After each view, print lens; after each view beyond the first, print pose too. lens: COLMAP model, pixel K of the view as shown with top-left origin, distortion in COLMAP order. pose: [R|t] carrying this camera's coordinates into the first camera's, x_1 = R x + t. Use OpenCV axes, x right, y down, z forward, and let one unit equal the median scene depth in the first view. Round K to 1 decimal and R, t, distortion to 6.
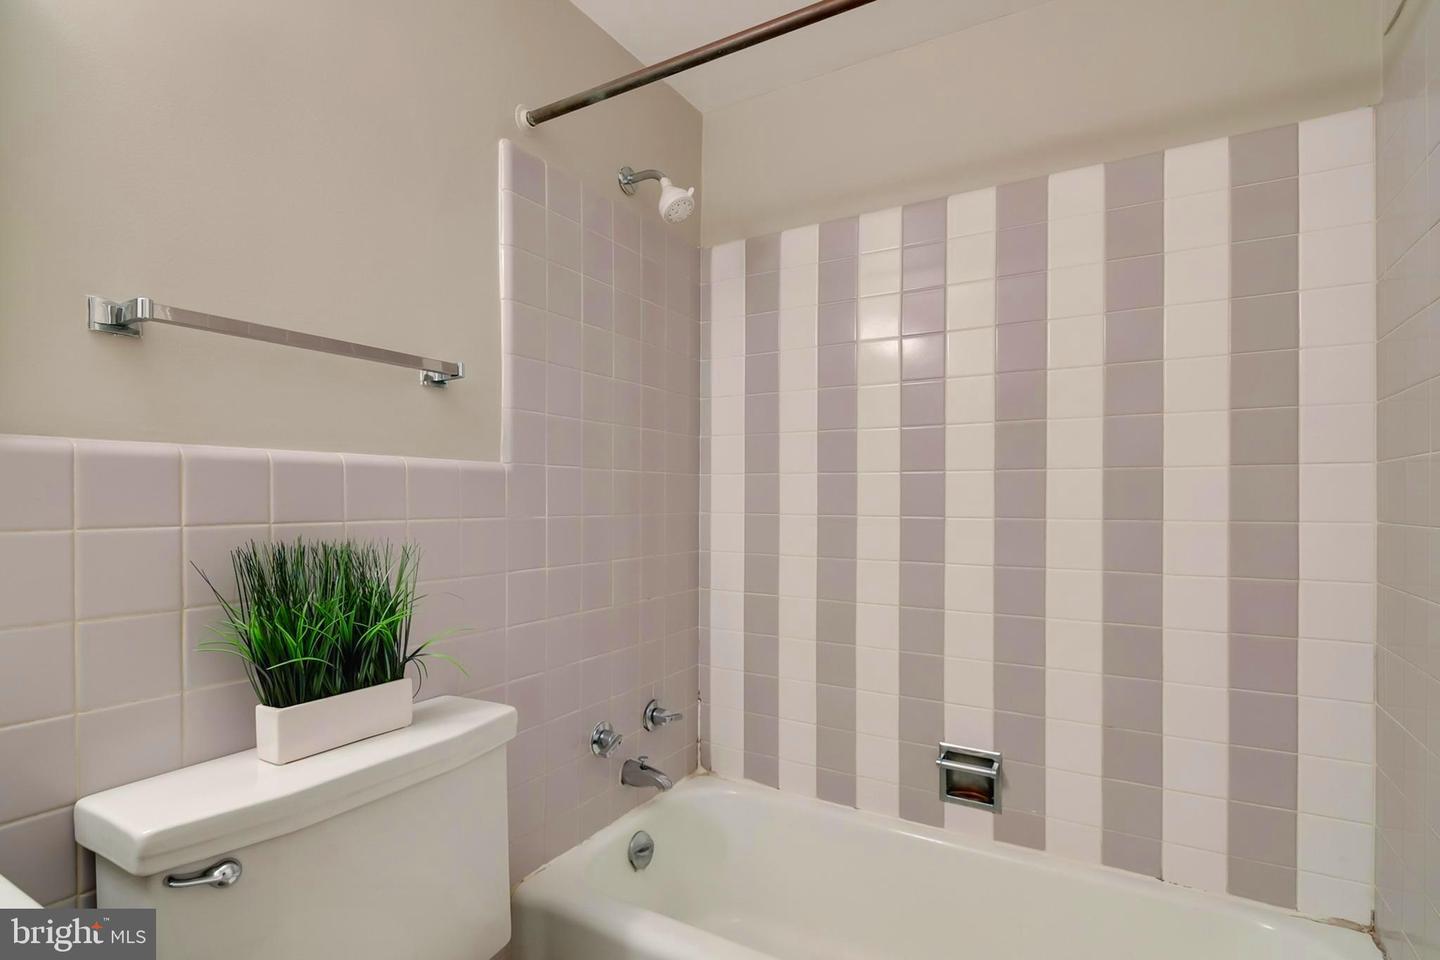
lens RADIAL K [[699.8, 0, 724.9], [0, 699.8, 498.8], [0, 0, 1]] dist [0.001745, -0.014678]
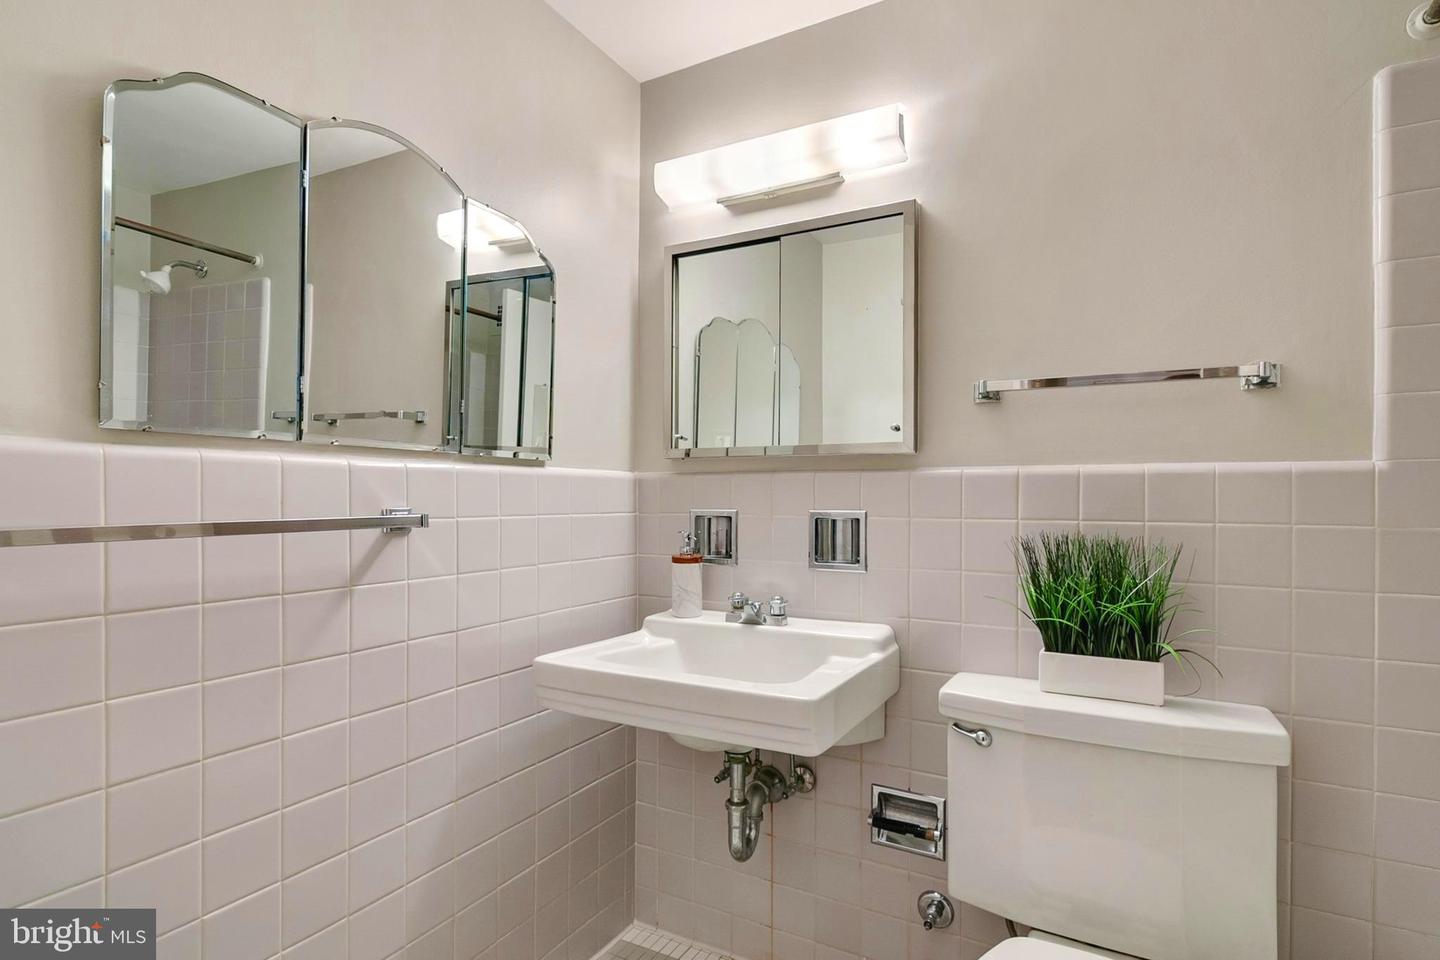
lens RADIAL K [[699.8, 0, 724.9], [0, 699.8, 498.8], [0, 0, 1]] dist [0.001745, -0.014678]
pose [[0.023295, 0.001802, -0.999727, 0.673824], [-0.004049, 0.999990, 0.001708, -0.005975], [0.999720, 0.004008, 0.023302, 0.286170]]
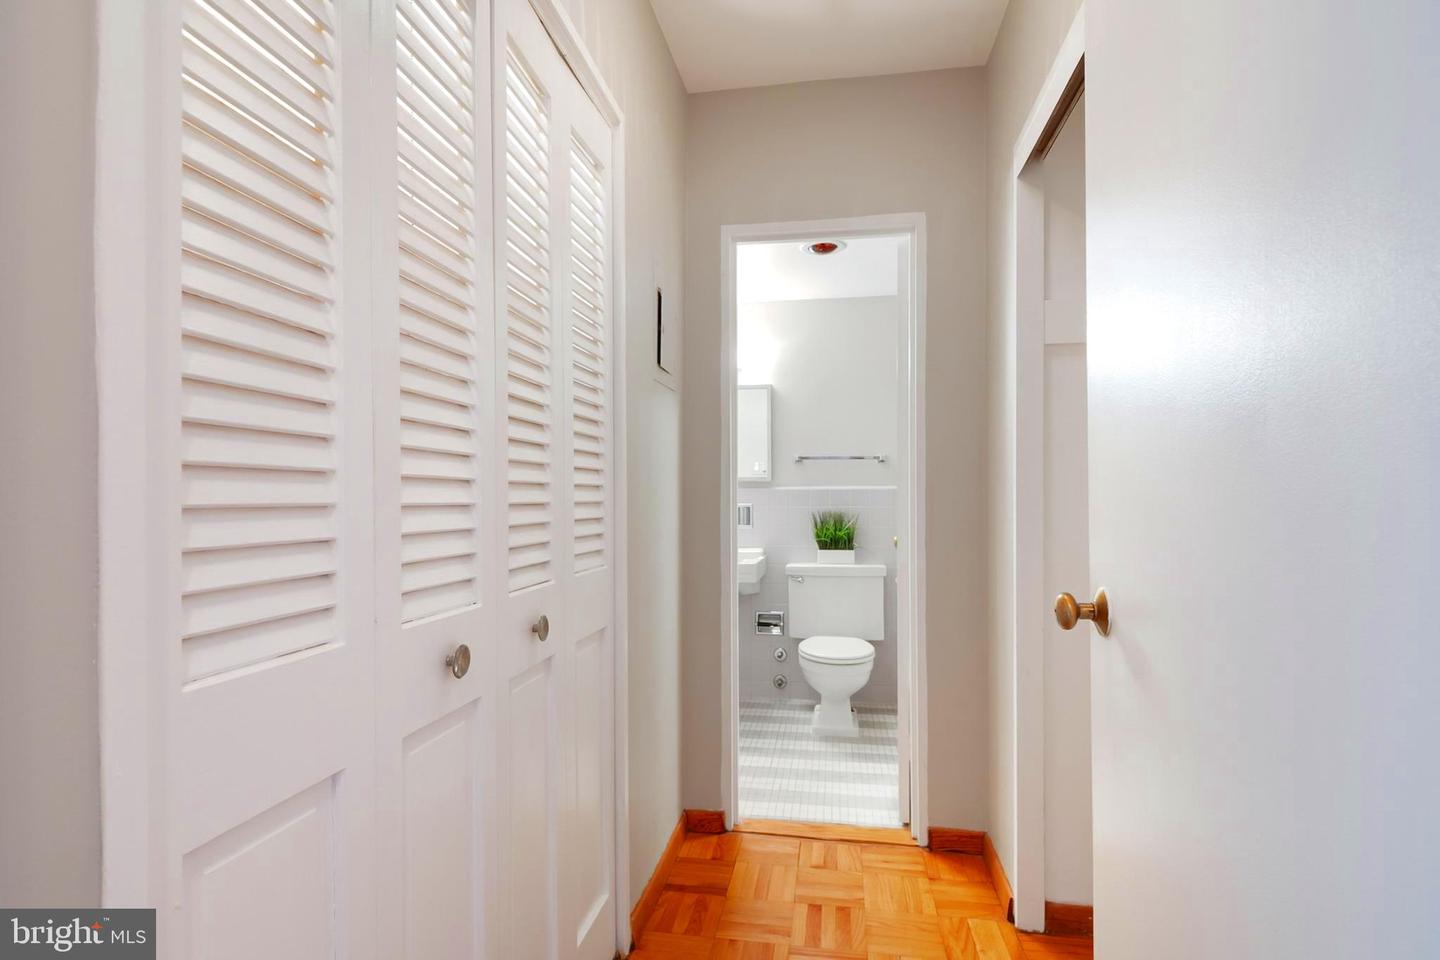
lens RADIAL K [[731.5, 0, 719.1], [0, 731.5, 492.3], [0, 0, 1]] dist [0.002909, -0.018166]
pose [[0.360812, -0.010312, -0.932582, 2.843103], [0.001441, 0.999944, -0.010499, 0.001263], [0.932638, 0.002444, 0.360806, -0.995727]]
